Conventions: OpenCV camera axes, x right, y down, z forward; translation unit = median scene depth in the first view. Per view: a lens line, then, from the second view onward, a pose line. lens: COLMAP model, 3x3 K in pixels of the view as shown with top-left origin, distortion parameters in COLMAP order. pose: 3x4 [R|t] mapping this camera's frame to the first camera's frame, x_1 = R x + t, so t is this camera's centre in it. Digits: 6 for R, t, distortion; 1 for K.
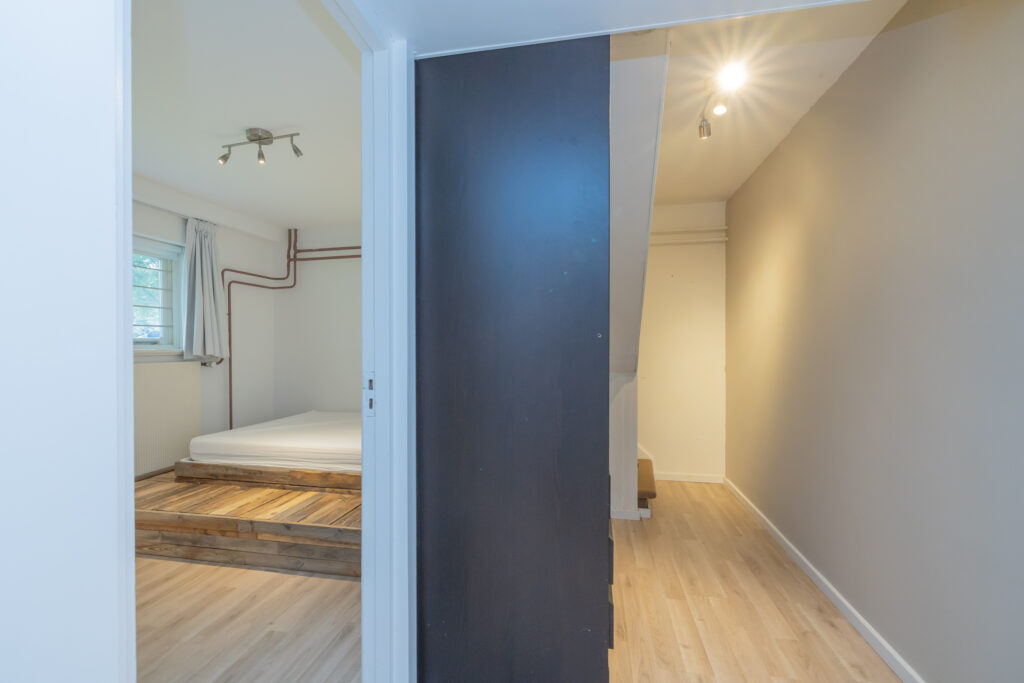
lens RADIAL K [[438.9, 0, 510.7], [0, 438.9, 350.7], [0, 0, 1]] dist [-0.004242, -0.000257]
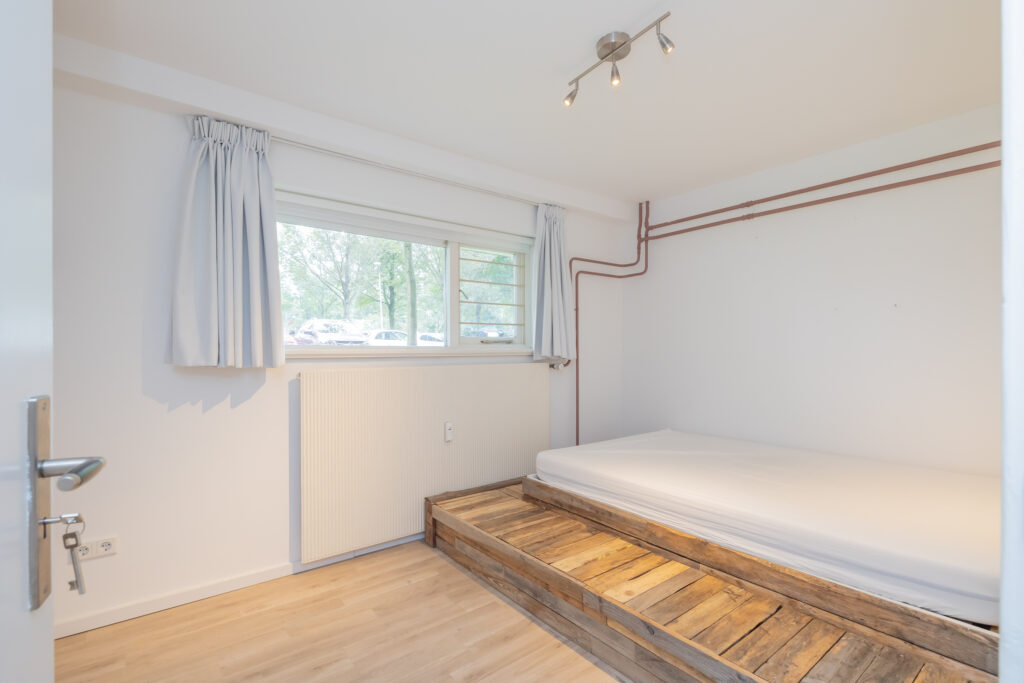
lens RADIAL K [[453.6, 0, 509.1], [0, 453.6, 347.6], [0, 0, 1]] dist [-0.013063, 0.000398]
pose [[0.750412, 0.003311, -0.660962, -0.187925], [-0.007901, 0.999961, -0.003961, -0.003024], [0.660923, 0.008195, 0.750409, 0.300253]]
